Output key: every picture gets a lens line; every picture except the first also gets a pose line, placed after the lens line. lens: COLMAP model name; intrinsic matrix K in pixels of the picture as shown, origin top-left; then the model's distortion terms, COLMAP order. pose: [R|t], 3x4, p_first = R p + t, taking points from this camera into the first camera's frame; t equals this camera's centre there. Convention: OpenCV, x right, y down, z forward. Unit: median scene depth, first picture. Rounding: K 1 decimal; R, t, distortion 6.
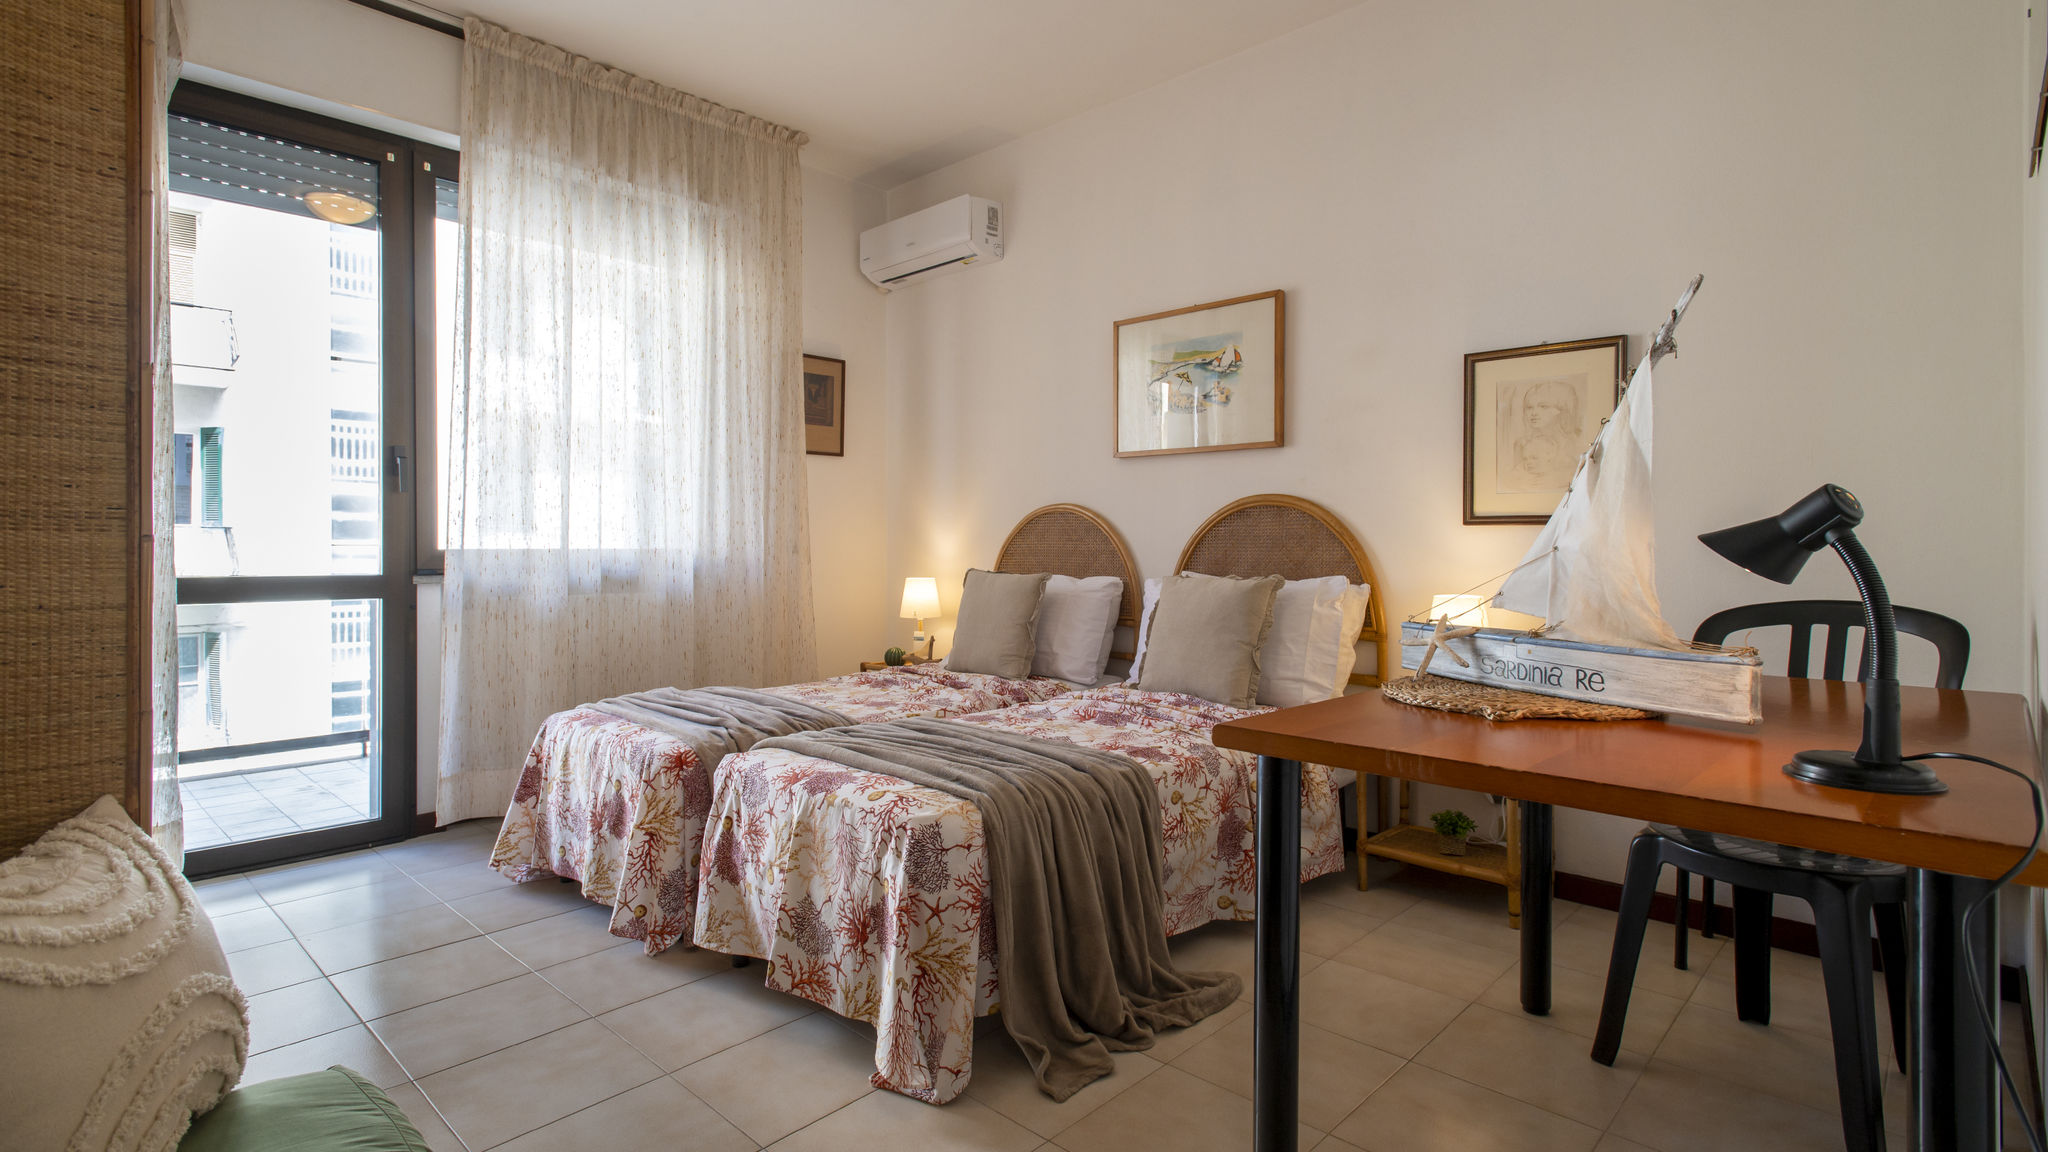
lens RADIAL K [[985.8, 0, 963.7], [0, 985.8, 541.3], [0, 0, 1]] dist [0.004263, 0.000430]
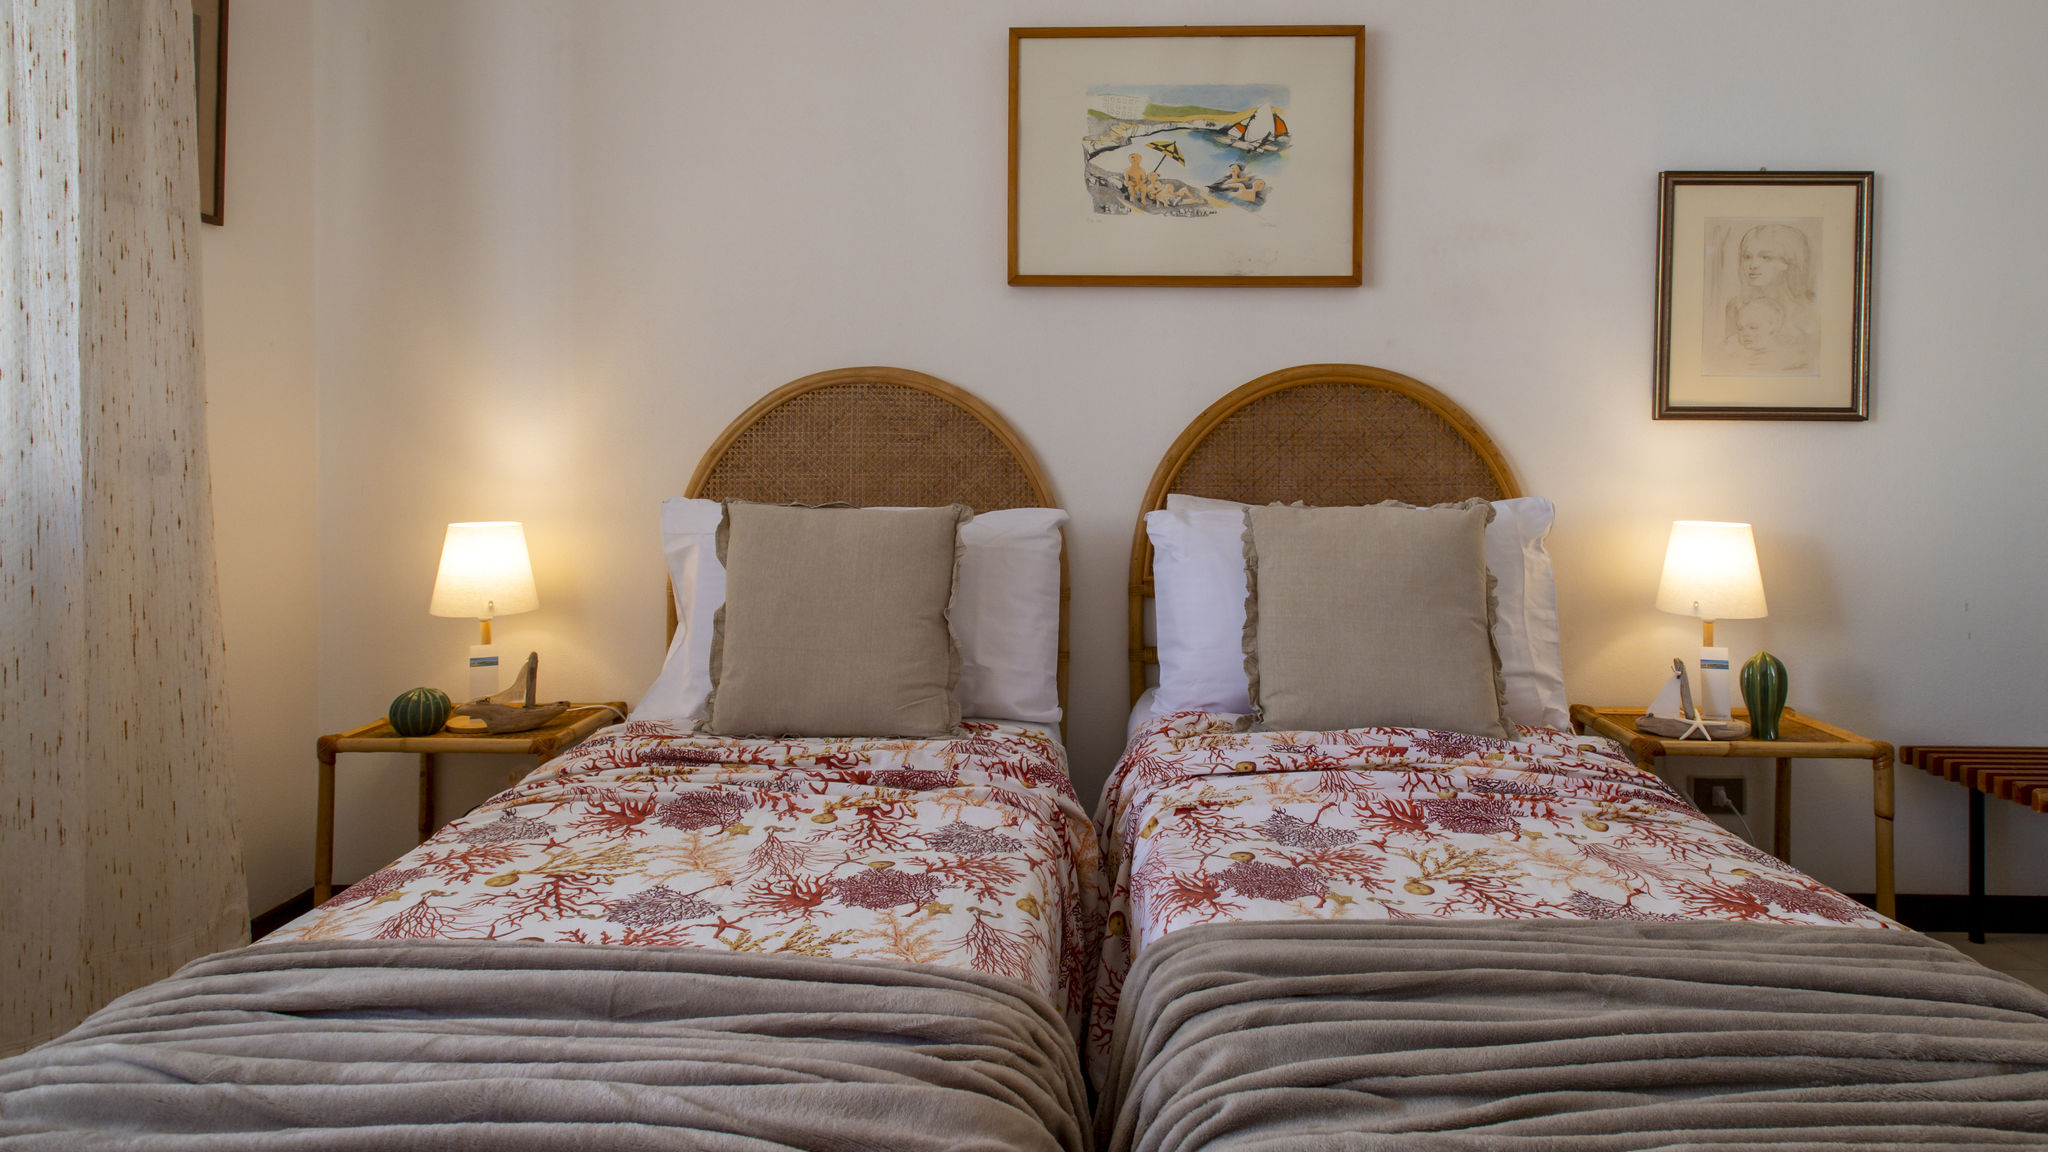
lens RADIAL K [[1172.1, 0, 1024.6], [0, 1172.1, 460.1], [0, 0, 1]] dist [0.008677, 0.000907]
pose [[0.709619, -0.004065, 0.704573, -0.322362], [-0.003121, 0.999955, 0.008913, 0.004869], [-0.704578, -0.008524, 0.709575, 0.609494]]
